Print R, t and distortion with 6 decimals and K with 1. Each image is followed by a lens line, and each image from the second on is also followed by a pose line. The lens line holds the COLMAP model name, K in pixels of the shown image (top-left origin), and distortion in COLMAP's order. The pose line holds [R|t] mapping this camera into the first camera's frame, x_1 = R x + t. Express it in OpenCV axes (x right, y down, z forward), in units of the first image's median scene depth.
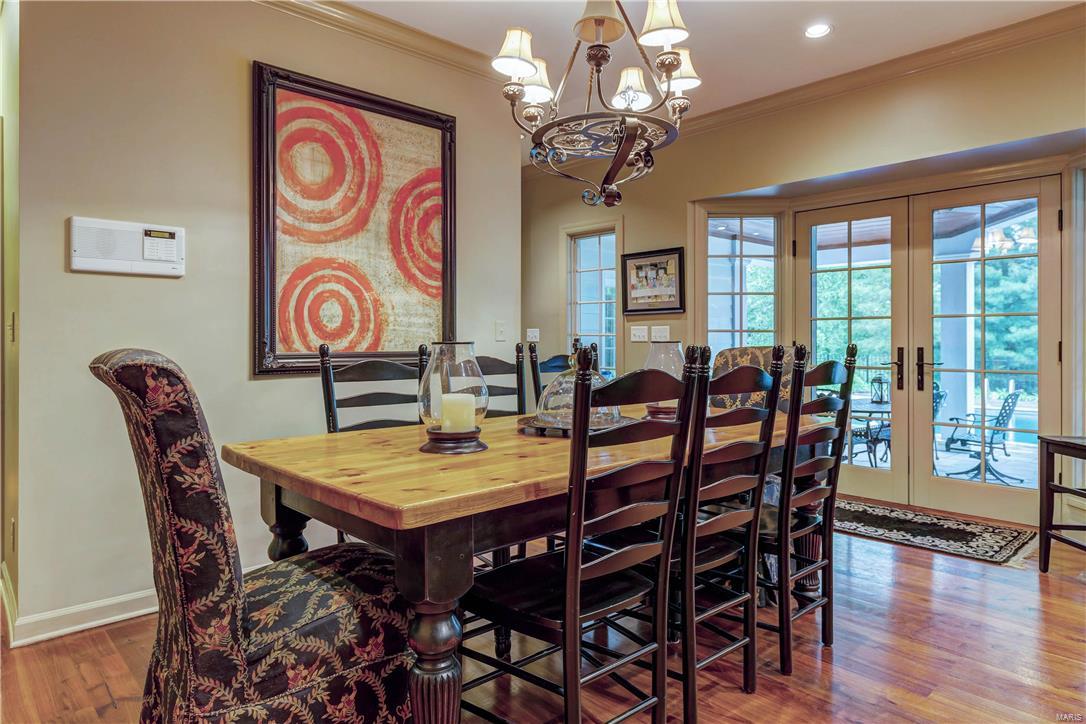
lens RADIAL K [[656.2, 0, 542.8], [0, 656.2, 342.9], [0, 0, 1]] dist [0.005724, 0.000899]
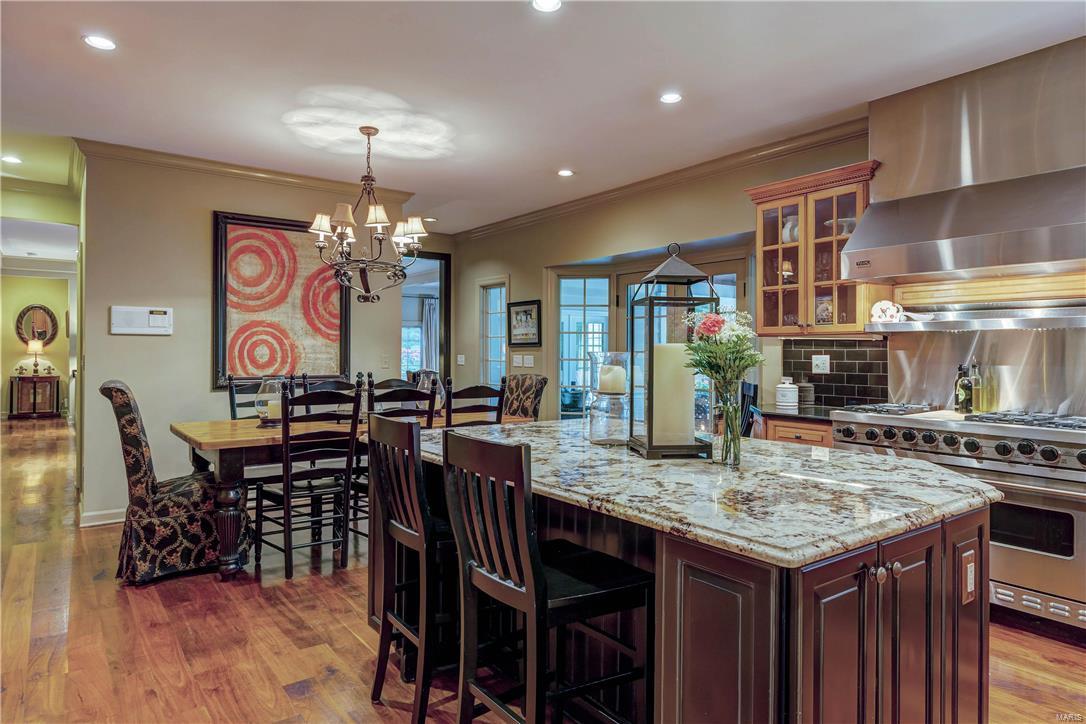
lens RADIAL K [[656.2, 0, 550.0], [0, 656.2, 355.2], [0, 0, 1]] dist [0.005724, 0.000899]
pose [[0.994949, 0.005430, -0.100234, 0.576314], [-0.005441, 0.999985, 0.000159, -0.043217], [0.100234, 0.000387, 0.994964, -0.599194]]
